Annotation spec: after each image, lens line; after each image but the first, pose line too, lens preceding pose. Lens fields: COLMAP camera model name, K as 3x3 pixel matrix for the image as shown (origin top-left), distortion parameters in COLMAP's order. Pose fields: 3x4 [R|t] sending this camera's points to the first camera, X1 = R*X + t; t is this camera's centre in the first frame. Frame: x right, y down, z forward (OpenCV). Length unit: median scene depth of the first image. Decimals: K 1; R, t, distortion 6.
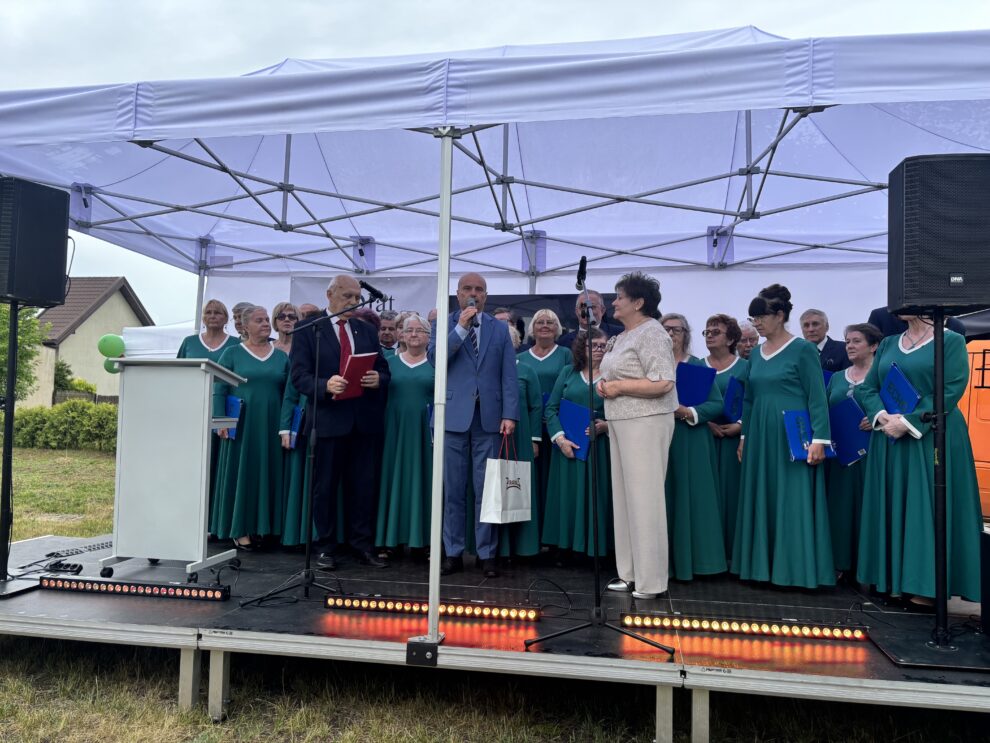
lens RADIAL K [[807.2, 0, 495.0], [0, 807.2, 371.5], [0, 0, 1]] dist [-0.007726, -0.004443]
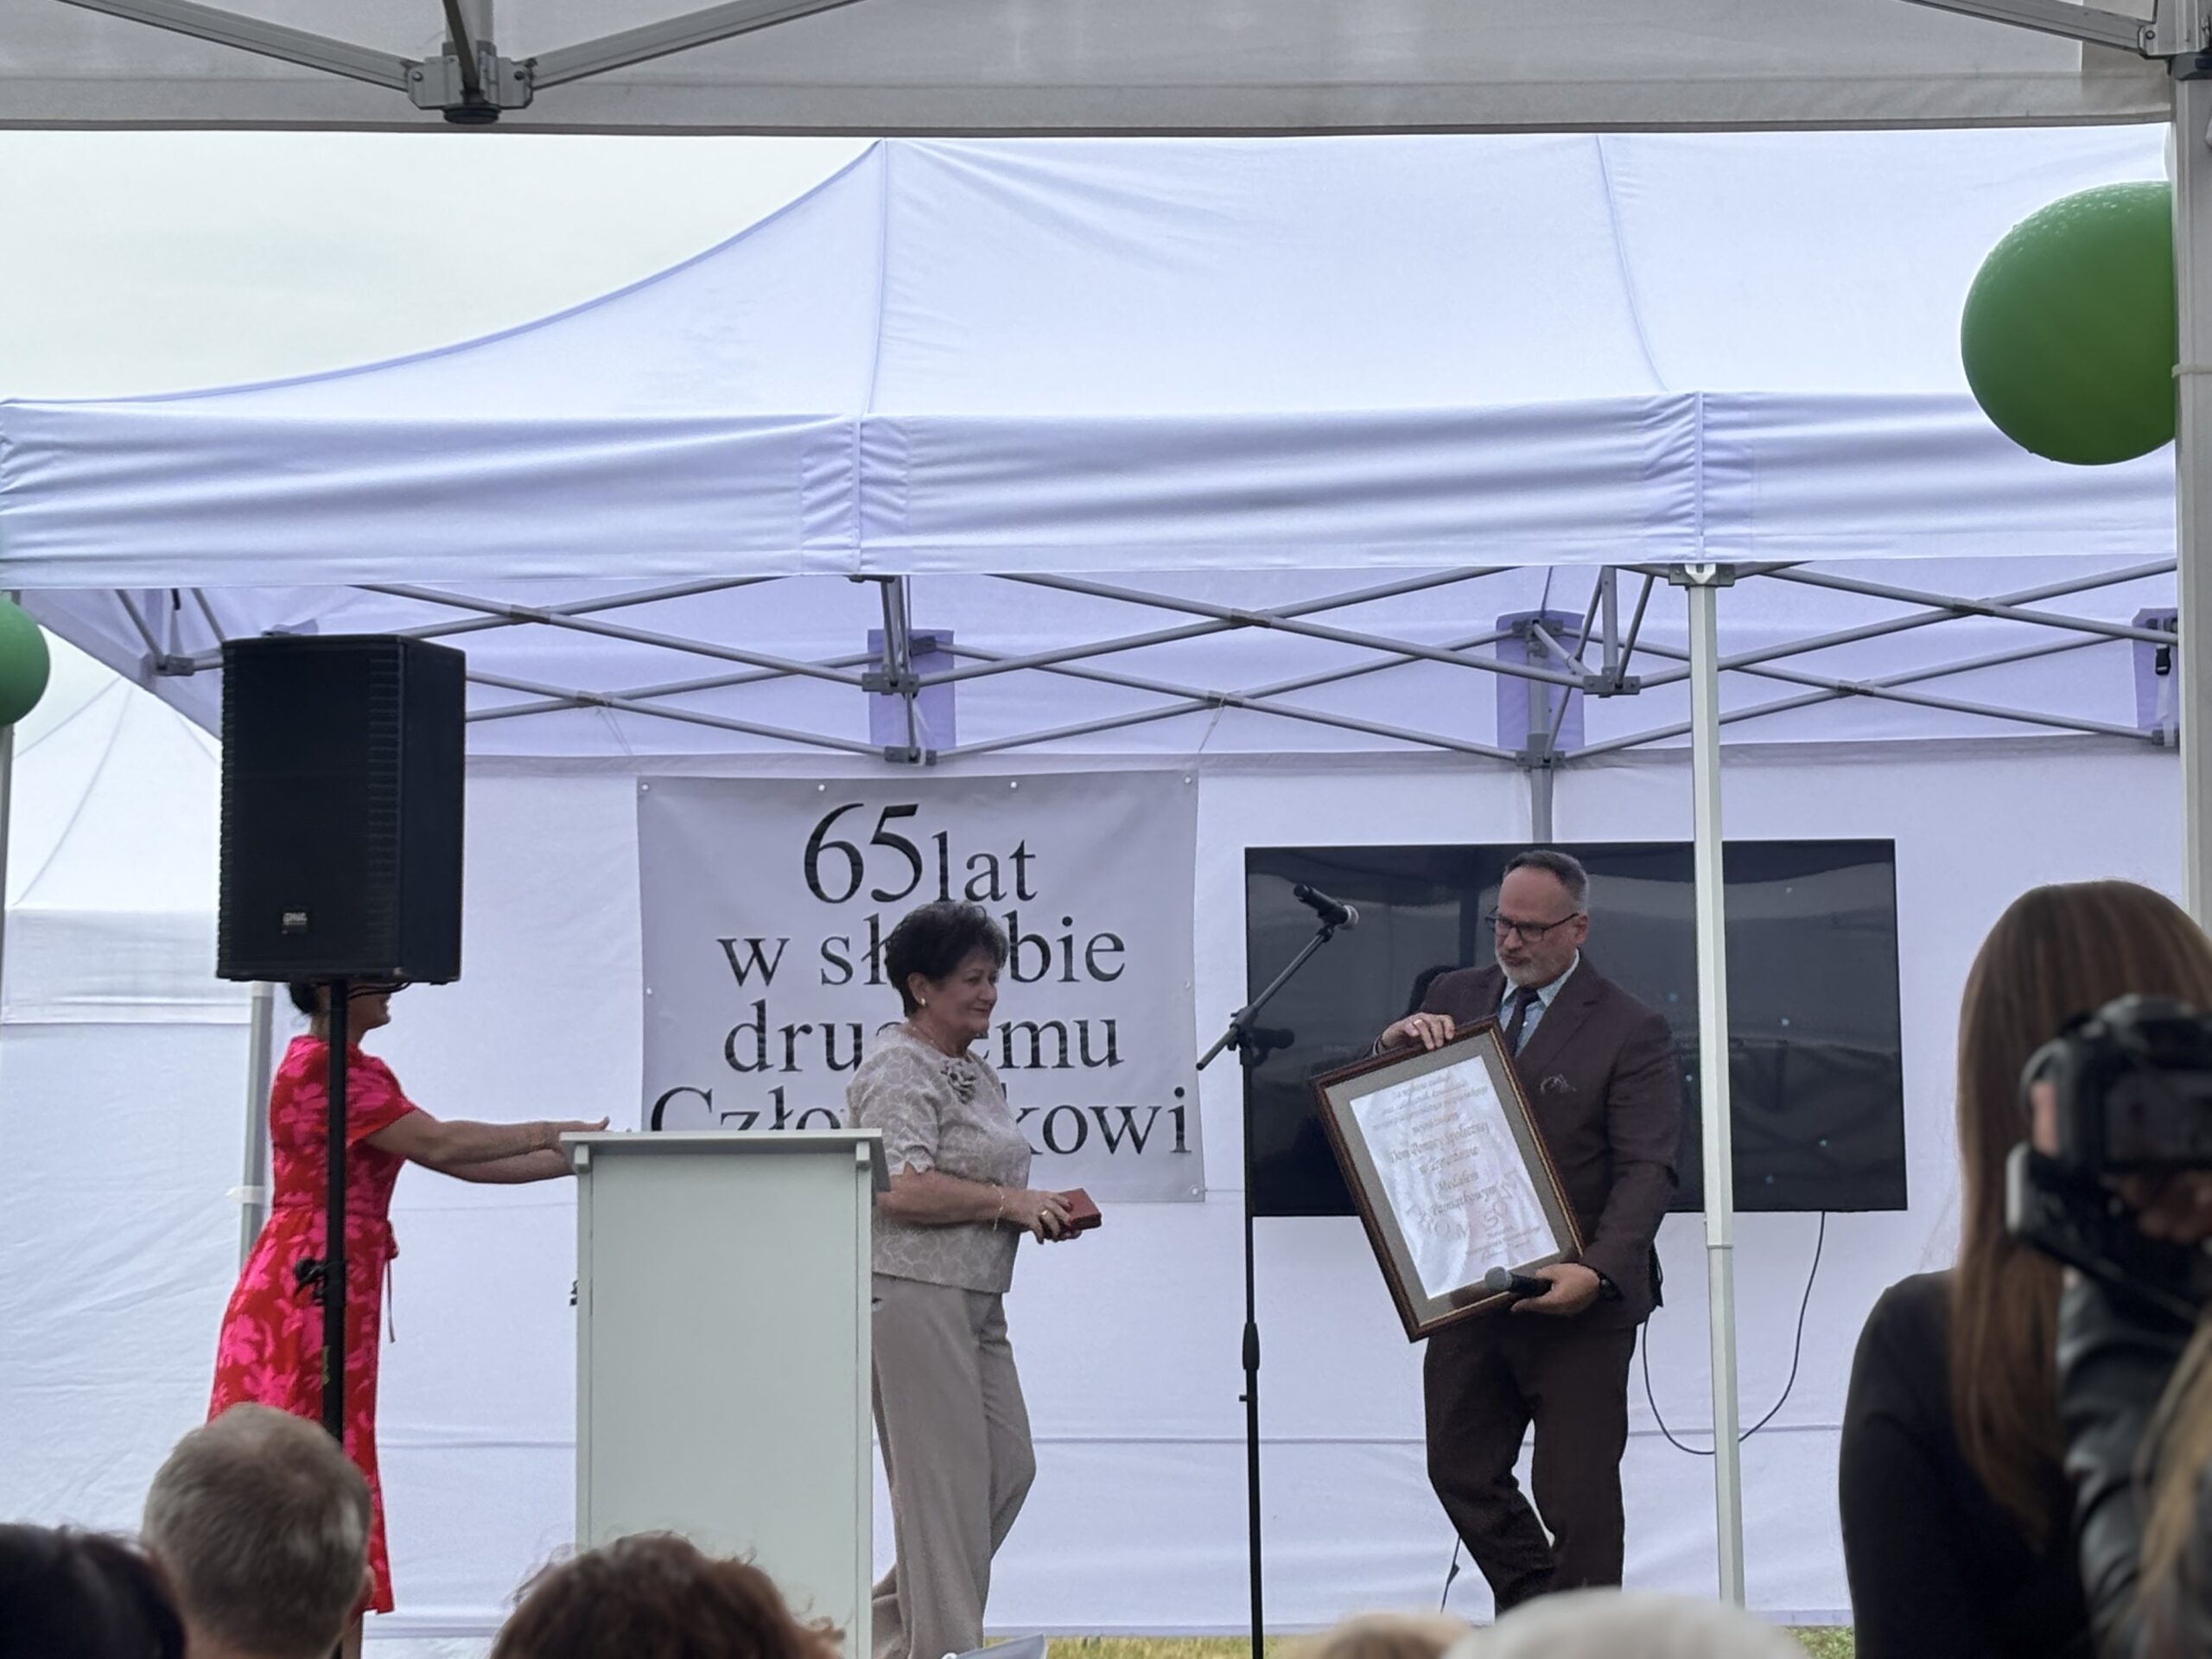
lens RADIAL K [[5119.7, 0, 1106.0], [0, 5119.7, 829.5], [0, 0, 1]] dist [-0.118698, -0.035581]
pose [[0.987492, -0.019446, 0.156465, -0.708770], [0.023511, 0.999431, -0.024173, -0.105131], [-0.155906, 0.027550, 0.987388, -1.388083]]
